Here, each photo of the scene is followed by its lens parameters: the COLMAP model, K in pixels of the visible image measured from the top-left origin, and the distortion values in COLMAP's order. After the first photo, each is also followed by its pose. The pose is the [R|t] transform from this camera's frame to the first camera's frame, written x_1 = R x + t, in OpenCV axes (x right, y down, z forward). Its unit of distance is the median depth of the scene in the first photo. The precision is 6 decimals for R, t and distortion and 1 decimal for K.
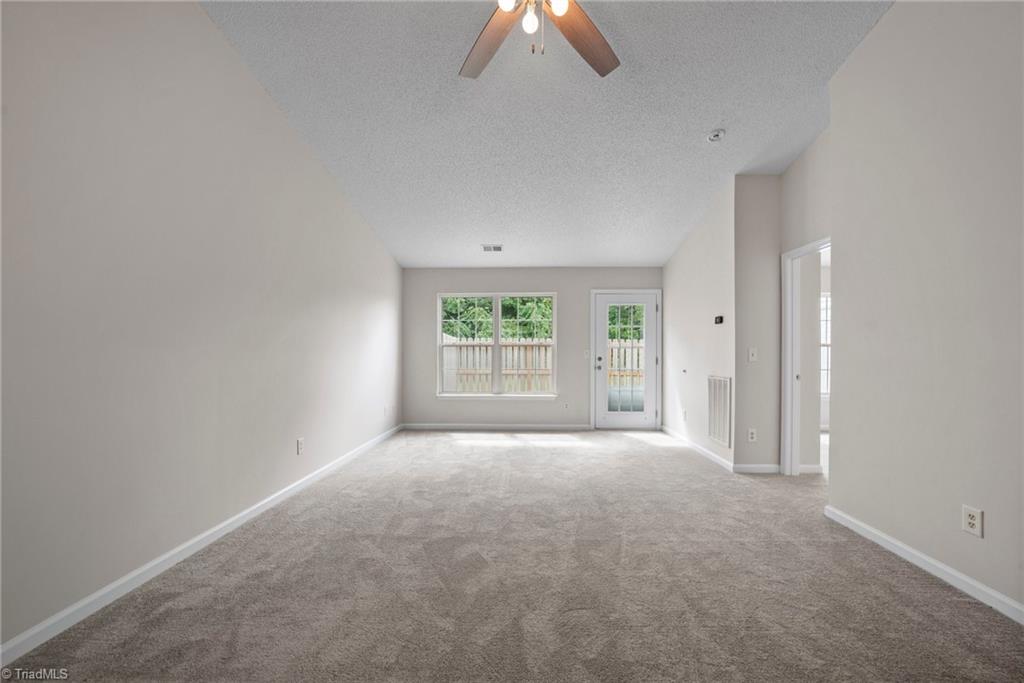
lens RADIAL K [[402.0, 0, 516.3], [0, 402.0, 351.7], [0, 0, 1]] dist [-0.017892, 0.003661]
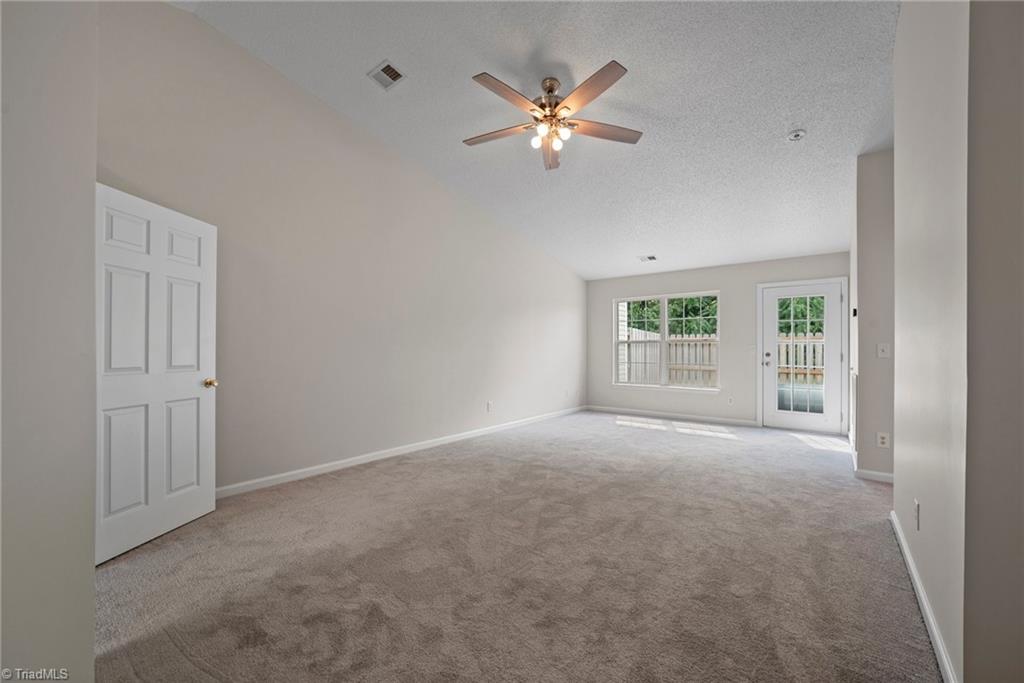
lens RADIAL K [[402.0, 0, 517.9], [0, 402.0, 347.1], [0, 0, 1]] dist [-0.017892, 0.003661]
pose [[0.801012, -0.002864, -0.598642, 0.467082], [0.001714, 0.999995, -0.002492, 0.000685], [0.598646, 0.000970, 0.801013, -0.210937]]
